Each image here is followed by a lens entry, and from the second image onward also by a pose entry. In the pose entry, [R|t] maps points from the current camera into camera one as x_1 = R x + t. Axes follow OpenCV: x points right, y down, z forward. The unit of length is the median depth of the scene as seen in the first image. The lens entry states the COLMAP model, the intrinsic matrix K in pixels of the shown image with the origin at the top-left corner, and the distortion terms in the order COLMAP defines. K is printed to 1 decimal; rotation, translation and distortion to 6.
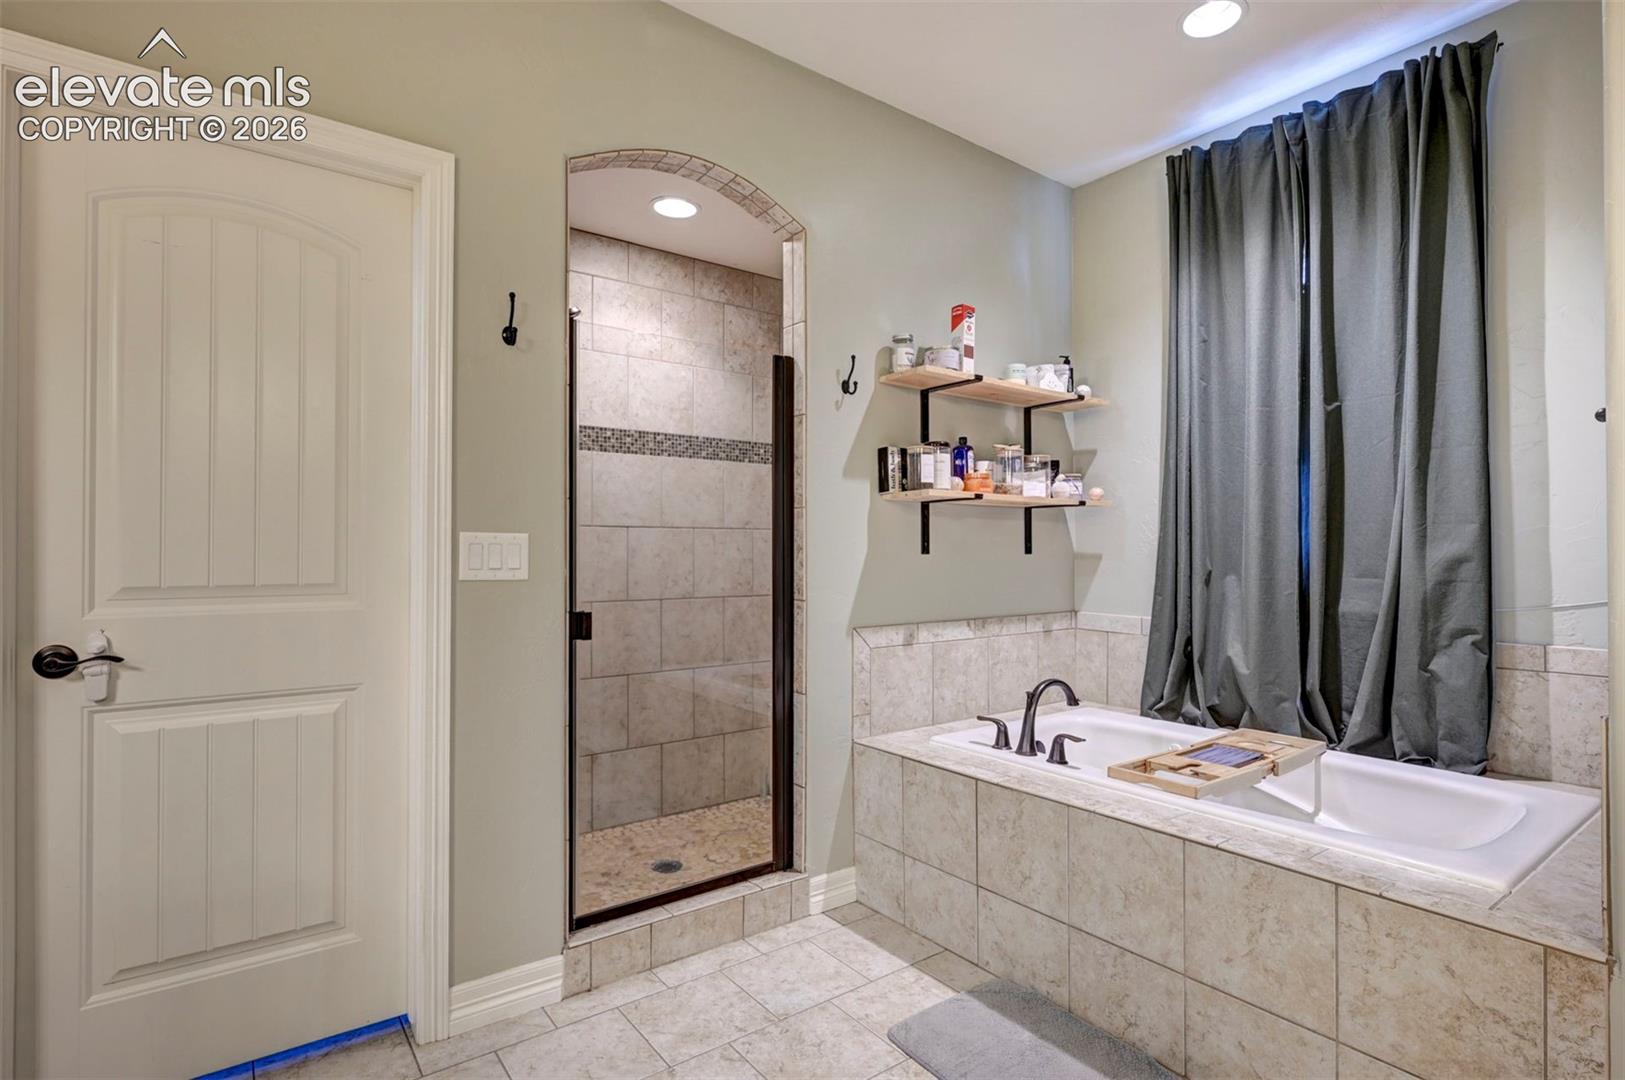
lens RADIAL K [[801.1, 0, 810.3], [0, 801.1, 543.9], [0, 0, 1]] dist [-0.001761, -0.000470]
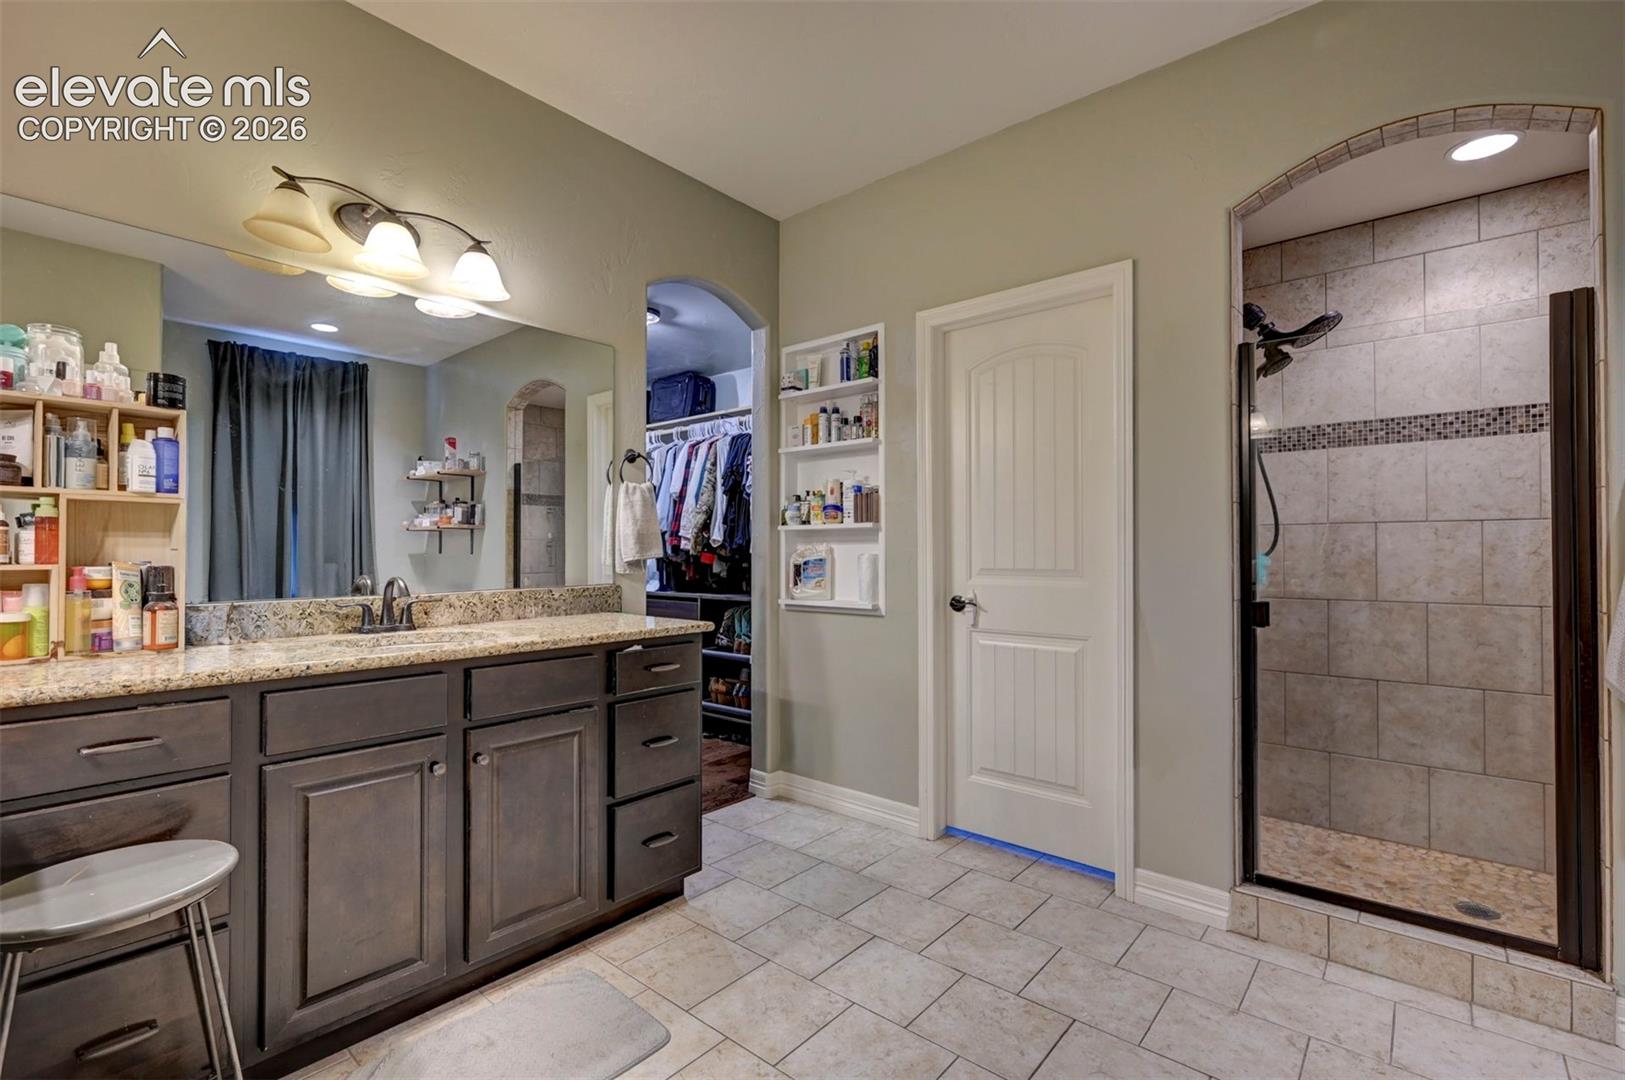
lens RADIAL K [[721.5, 0, 814.7], [0, 721.5, 544.5], [0, 0, 1]] dist [-0.000294, 0.000092]
pose [[0.230154, -0.008107, -0.973120, 0.539833], [0.010239, 0.999930, -0.005909, 0.003271], [0.973100, -0.008604, 0.230221, 0.160293]]
